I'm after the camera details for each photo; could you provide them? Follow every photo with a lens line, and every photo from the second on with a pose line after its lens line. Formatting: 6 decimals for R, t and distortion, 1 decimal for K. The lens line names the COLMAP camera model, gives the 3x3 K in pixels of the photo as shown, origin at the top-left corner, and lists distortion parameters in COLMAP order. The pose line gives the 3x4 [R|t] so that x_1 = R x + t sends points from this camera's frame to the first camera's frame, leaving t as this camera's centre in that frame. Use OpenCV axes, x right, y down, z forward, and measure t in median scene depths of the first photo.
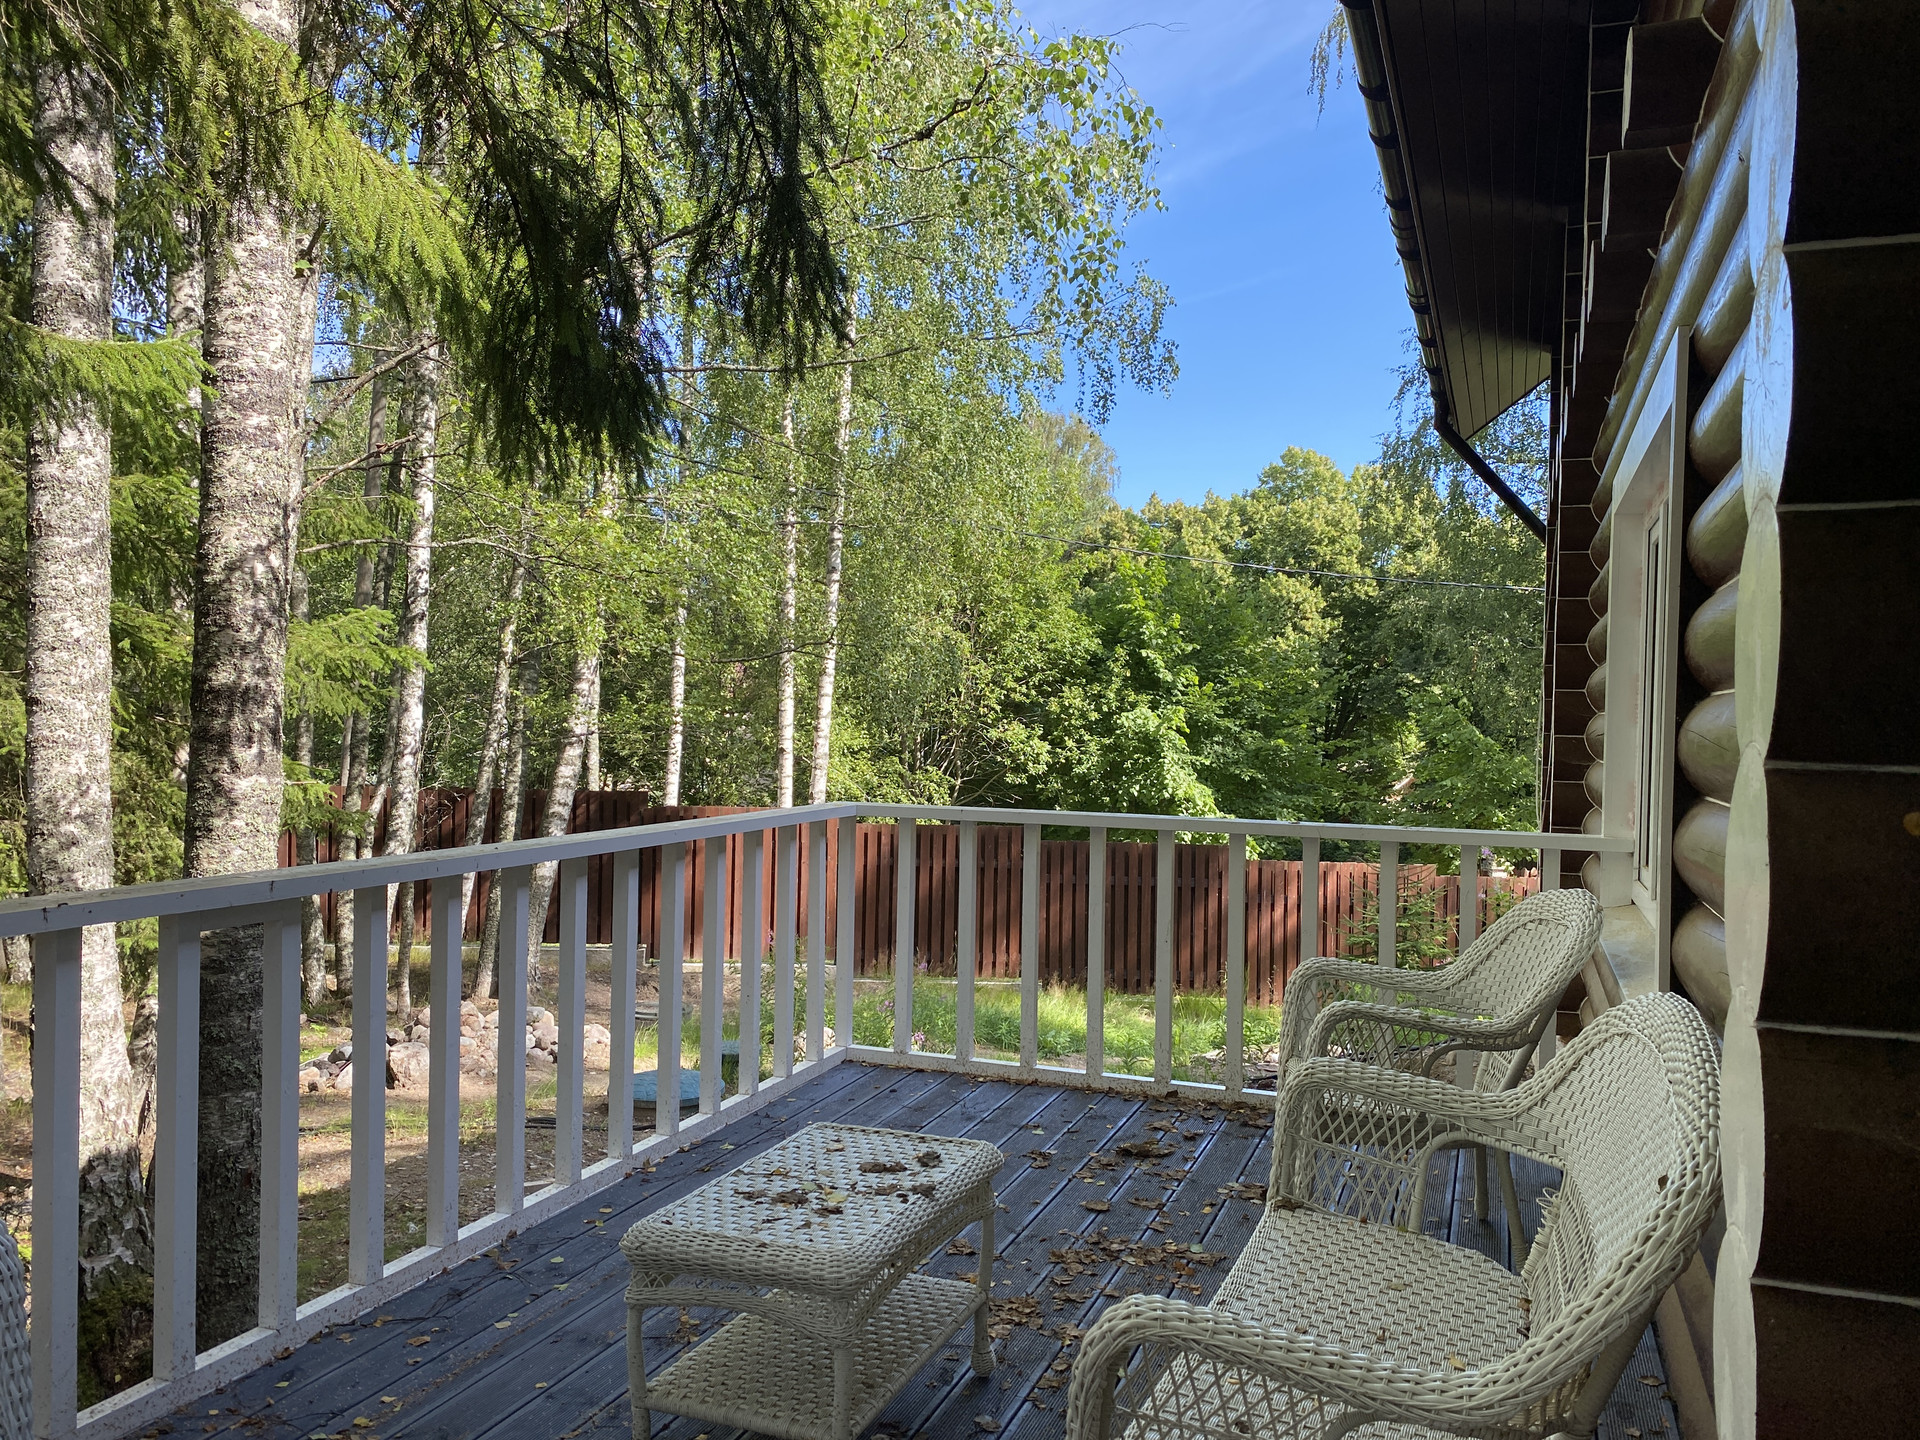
lens RADIAL K [[1455.6, 0, 960.3], [0, 1455.6, 721.8], [0, 0, 1]] dist [0.004239, 0.002119]
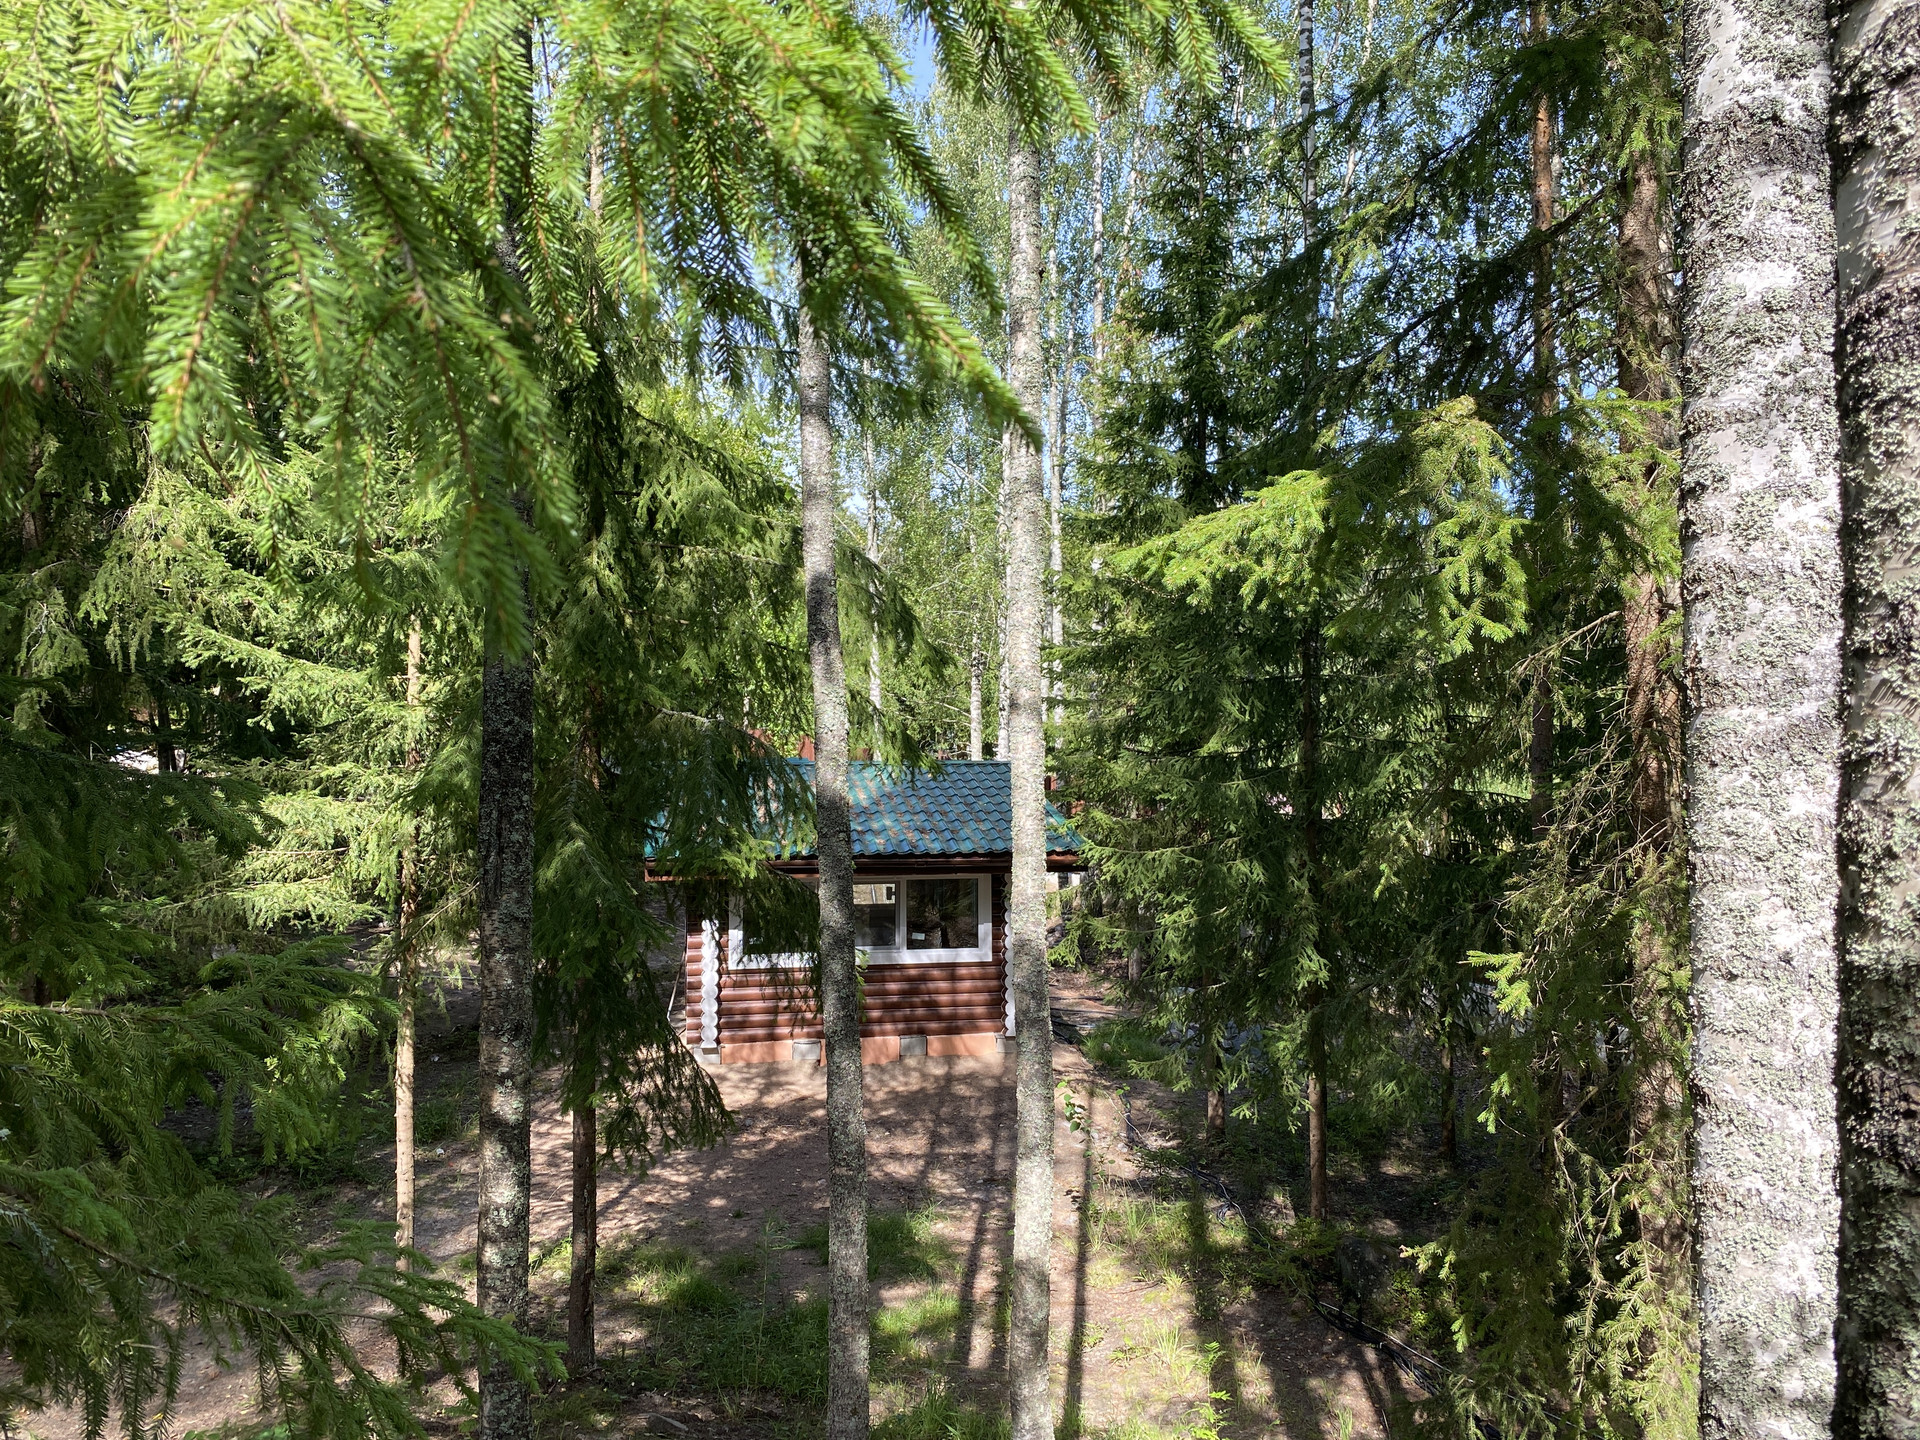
lens RADIAL K [[1455.6, 0, 960.3], [0, 1455.6, 720.4], [0, 0, 1]] dist [0.004239, 0.002119]
pose [[0.262057, -0.040509, -0.964202, -0.273071], [0.005017, 0.999162, -0.040615, -0.106928], [0.965039, 0.005806, 0.262041, 0.674207]]
